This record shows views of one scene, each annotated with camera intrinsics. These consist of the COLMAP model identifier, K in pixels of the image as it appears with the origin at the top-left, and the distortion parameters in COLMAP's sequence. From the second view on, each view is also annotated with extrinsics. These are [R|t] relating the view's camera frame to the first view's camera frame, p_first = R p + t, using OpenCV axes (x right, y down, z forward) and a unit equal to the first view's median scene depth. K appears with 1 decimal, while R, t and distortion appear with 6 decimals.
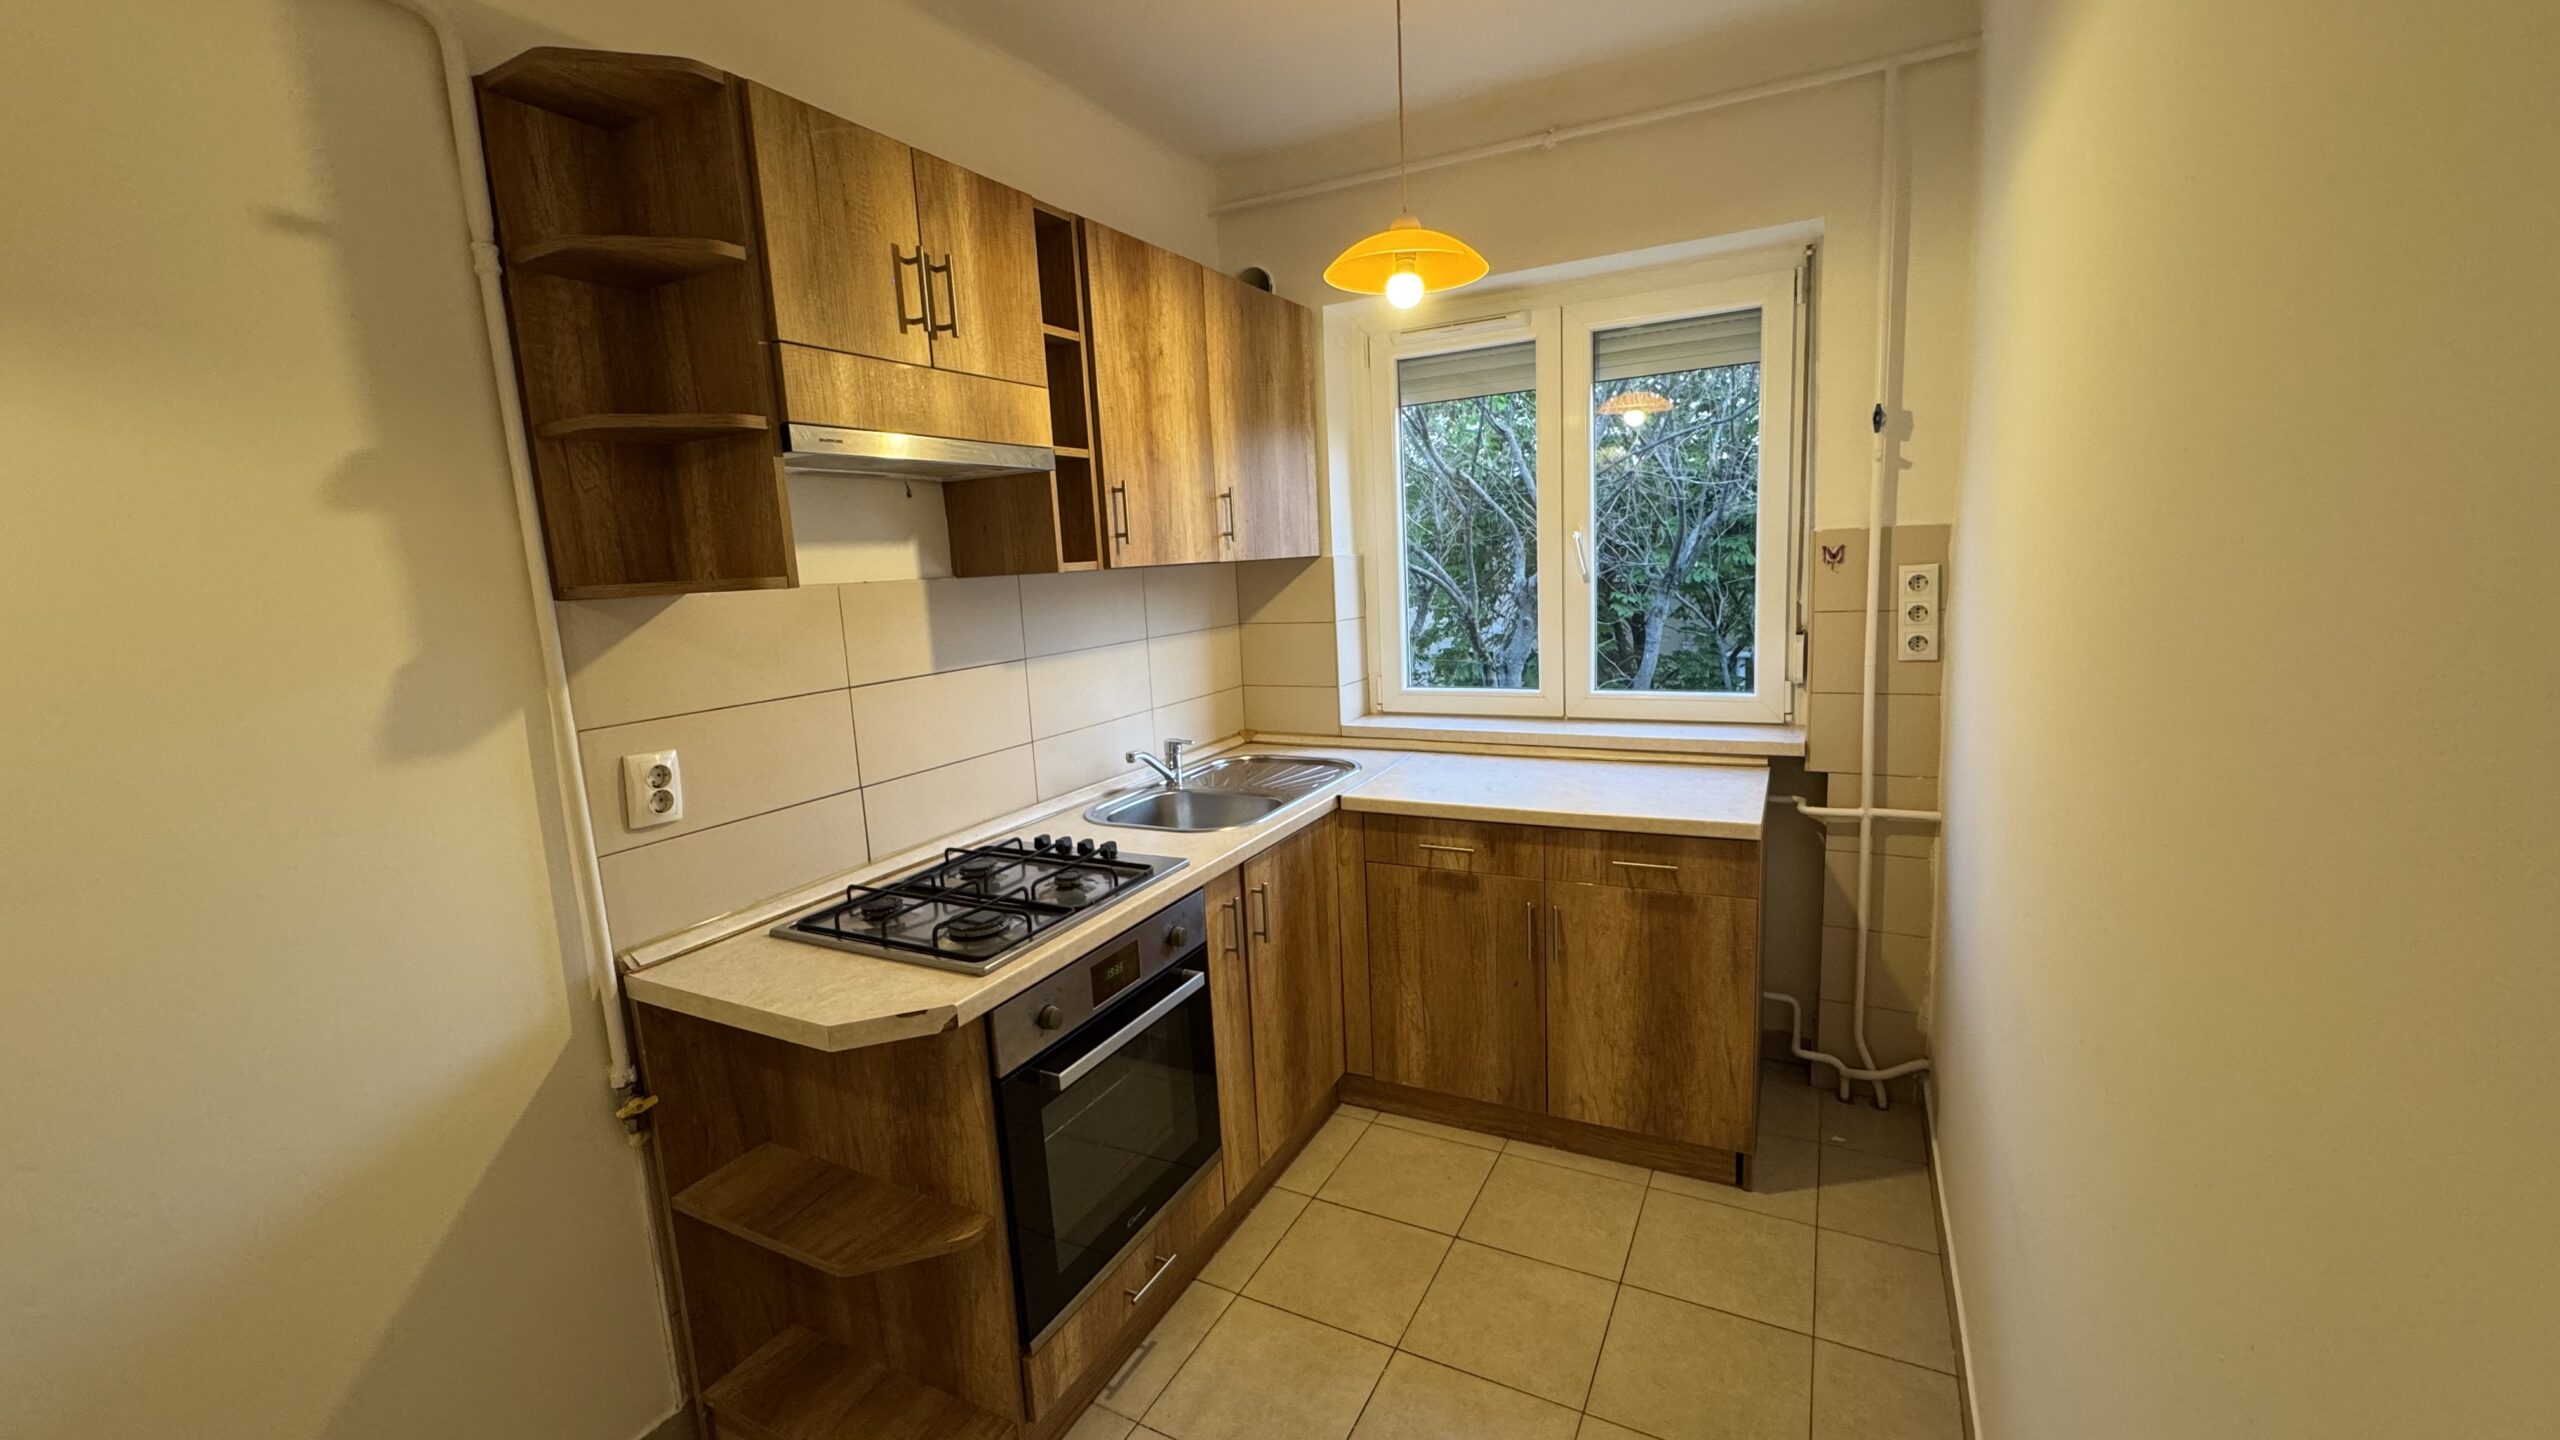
lens RADIAL K [[1024.8, 0, 1280.7], [0, 1024.8, 716.6], [0, 0, 1]] dist [-0.002831, -0.000900]
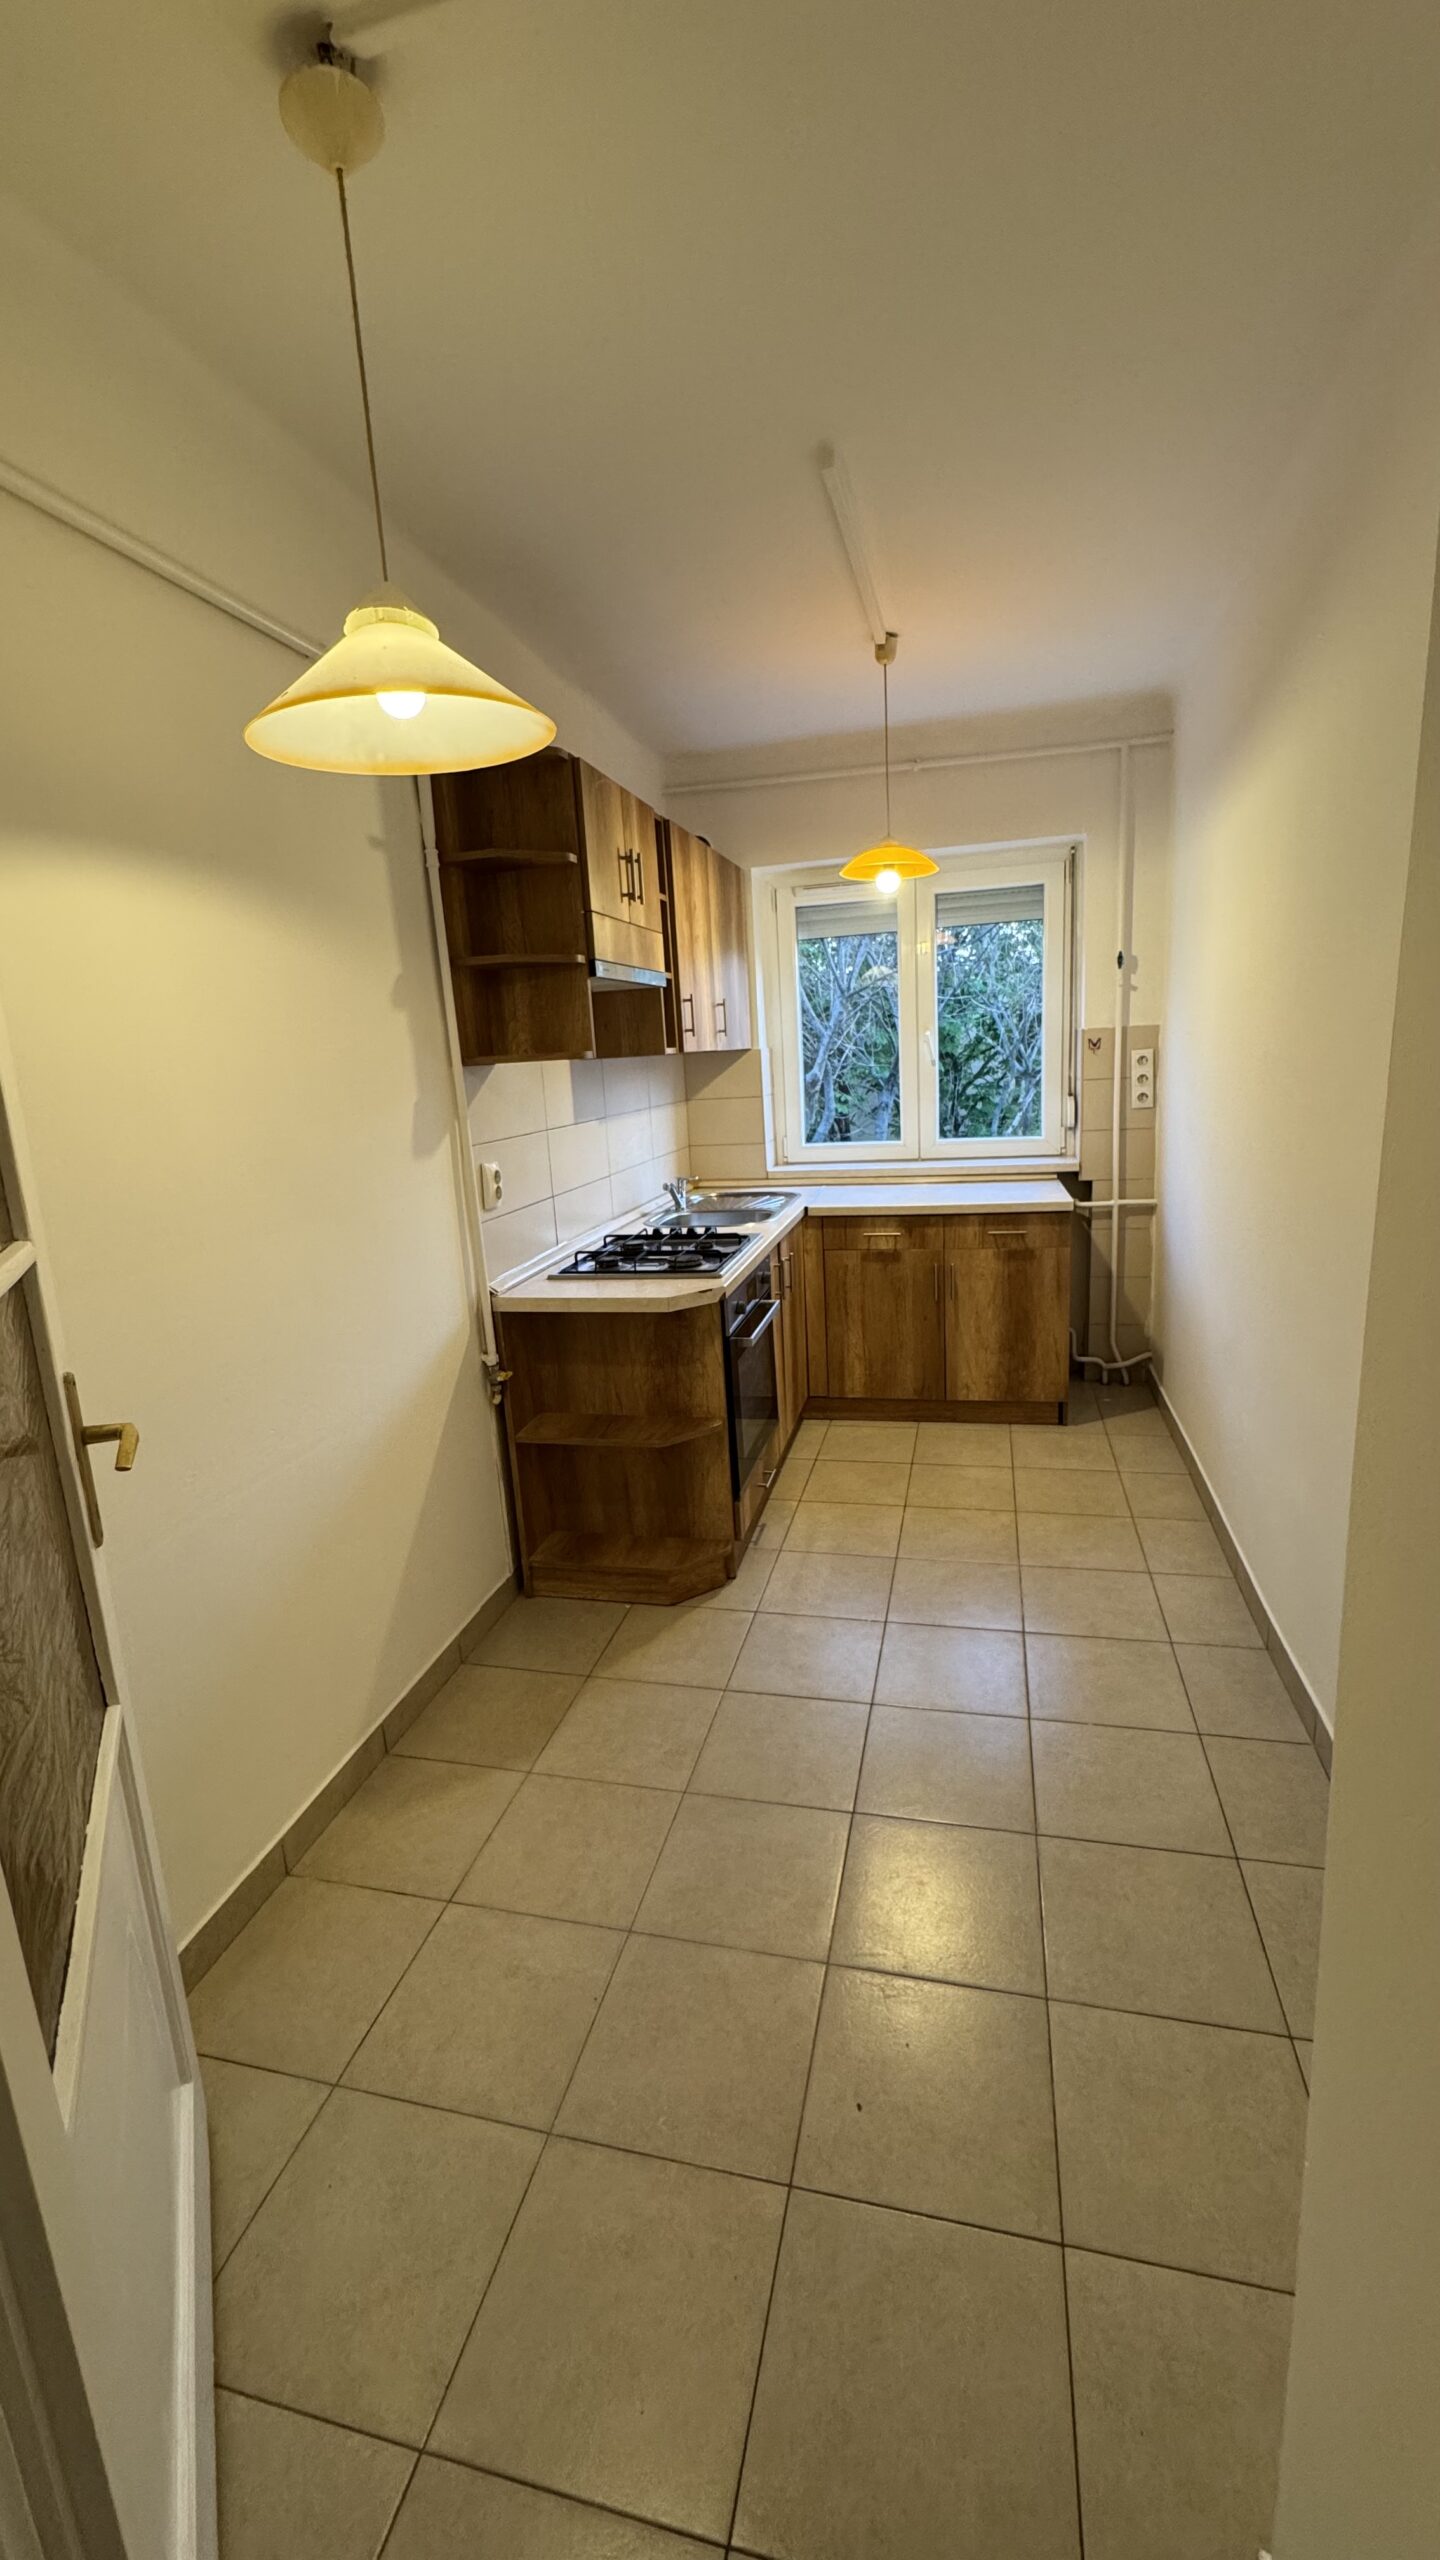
lens RADIAL K [[1024.8, 0, 724.4], [0, 1024.8, 1275.3], [0, 0, 1]] dist [-0.002831, -0.000900]
pose [[0.968926, -0.056130, 0.240897, -0.481488], [0.045017, 0.997663, 0.051395, 0.107142], [-0.243218, -0.038953, 0.969189, -0.487489]]
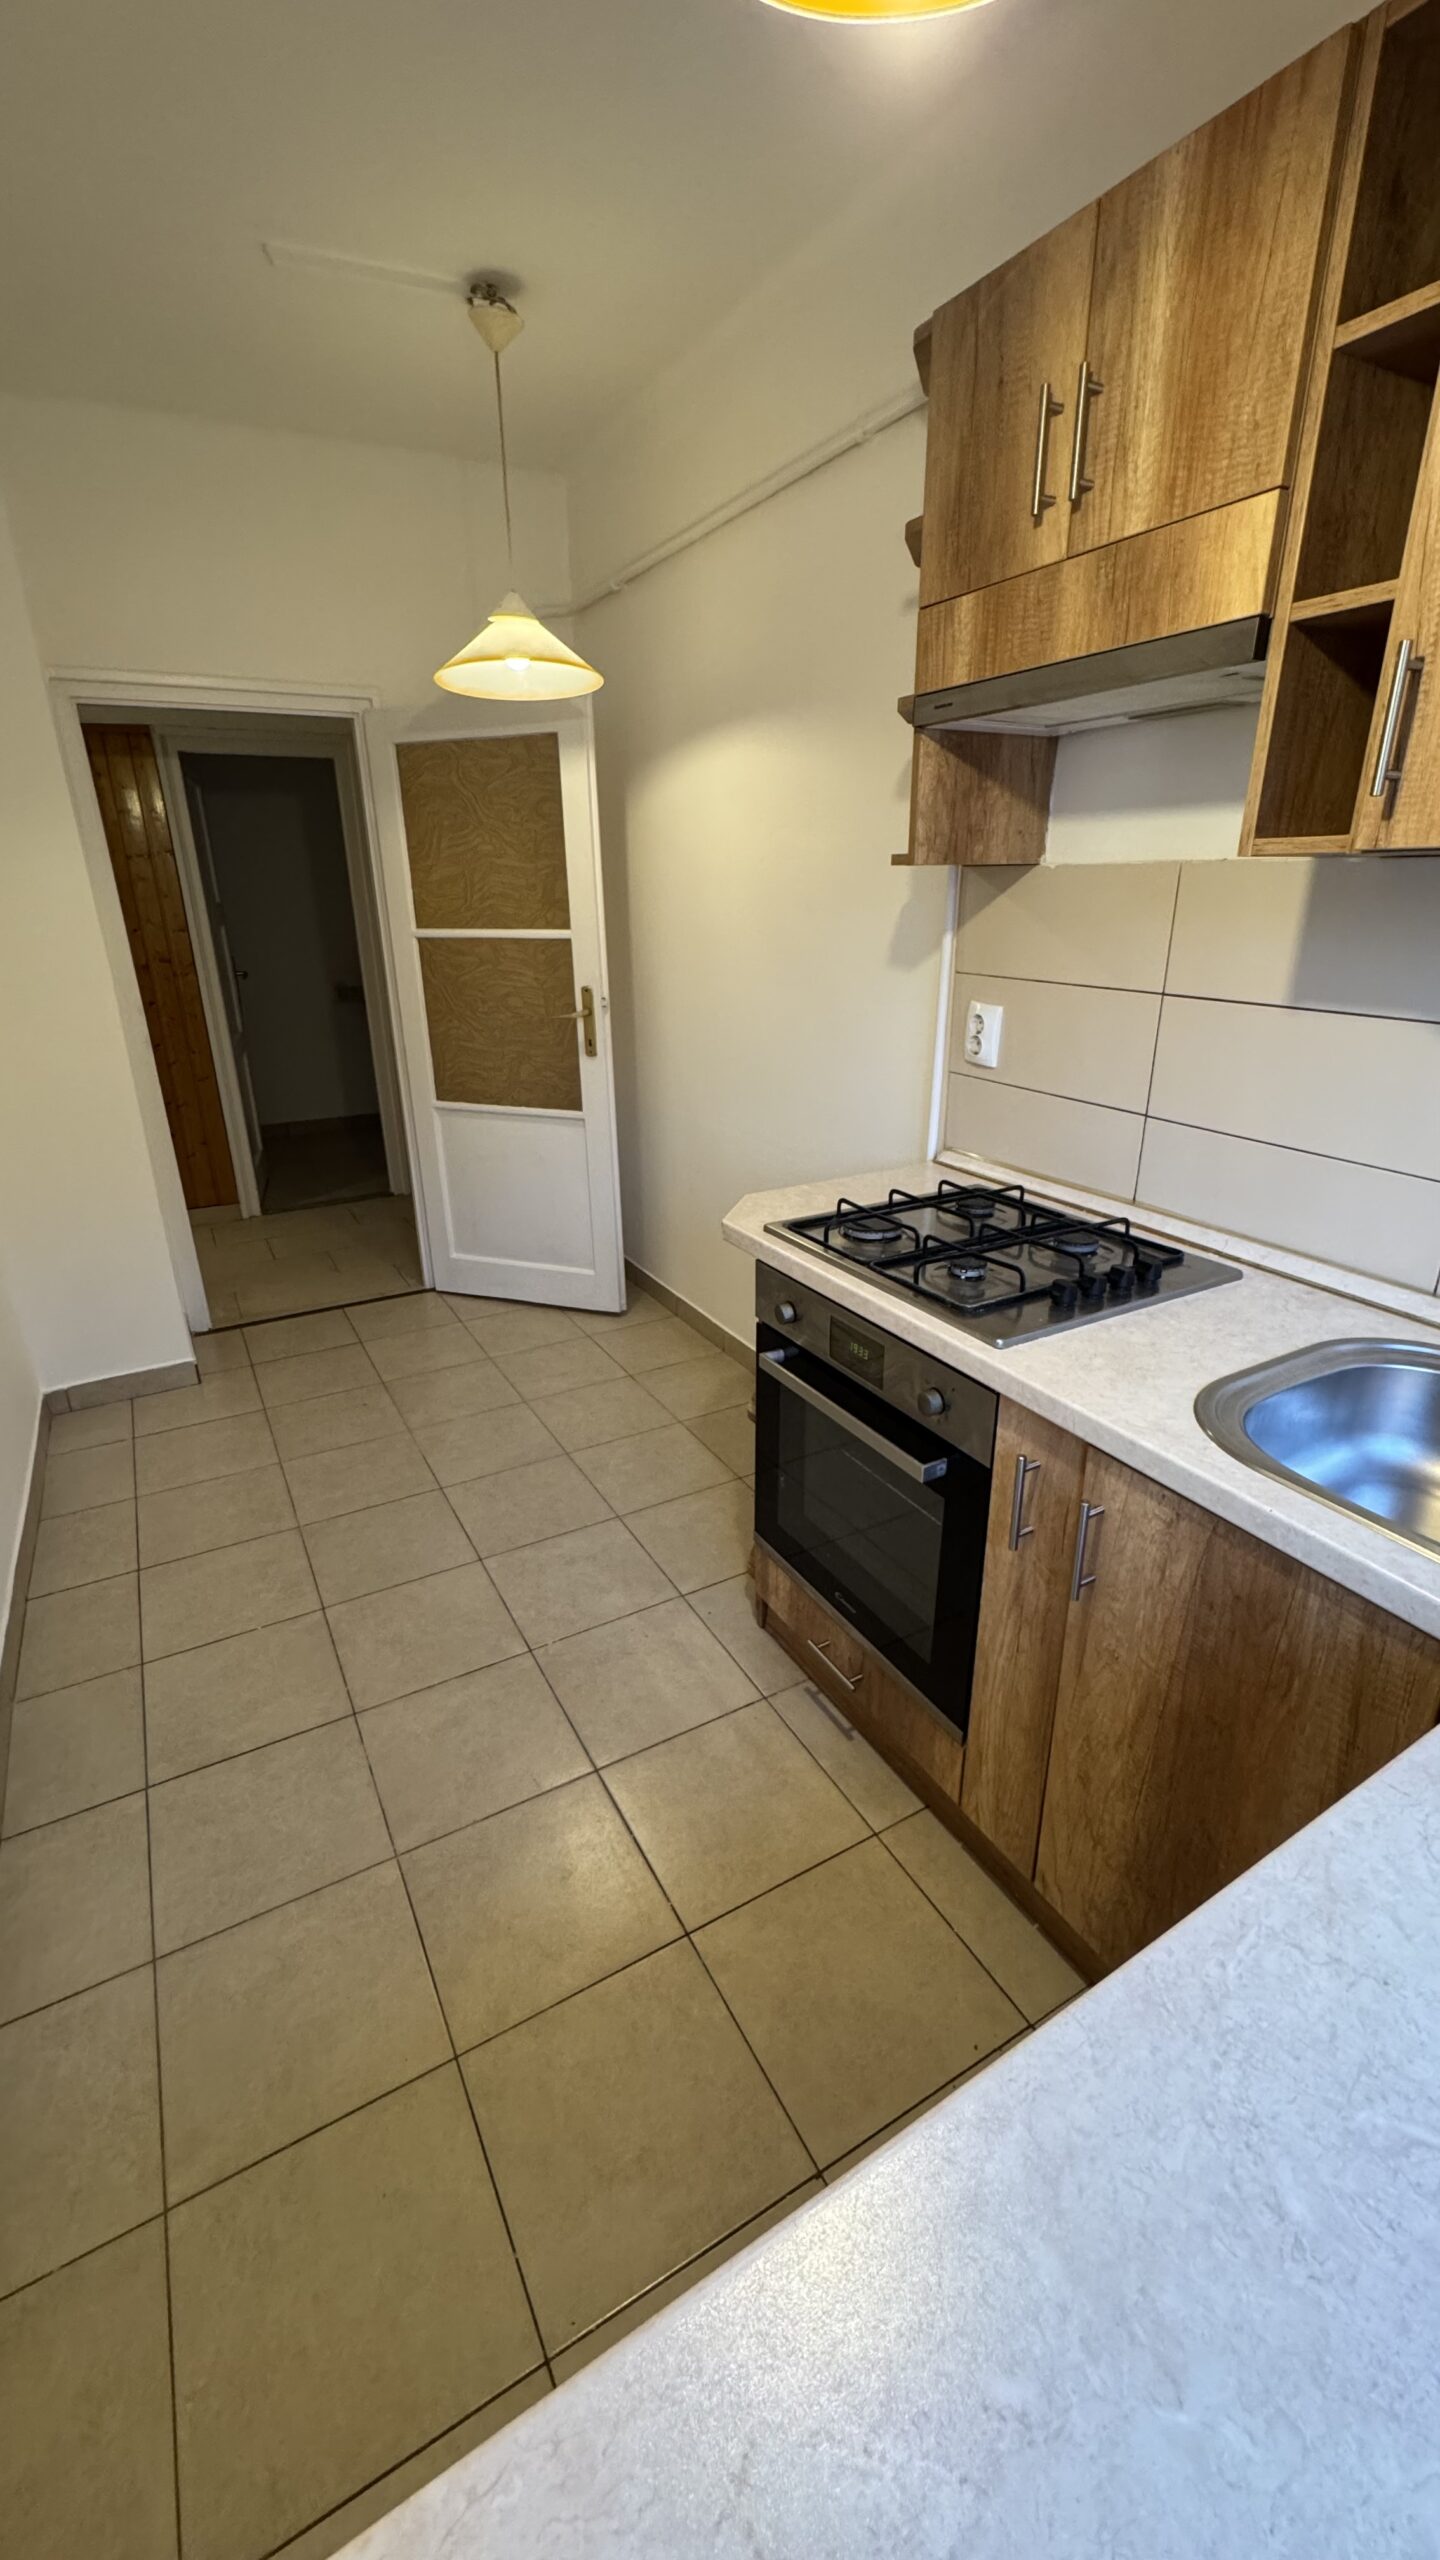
lens RADIAL K [[1024.8, 0, 725.4], [0, 1024.8, 1284.4], [0, 0, 1]] dist [-0.002831, -0.000900]
pose [[-0.535844, 0.361516, -0.763006, 0.434666], [-0.095491, 0.871948, 0.480195, -0.166756], [0.838900, 0.330170, -0.432707, 1.008334]]
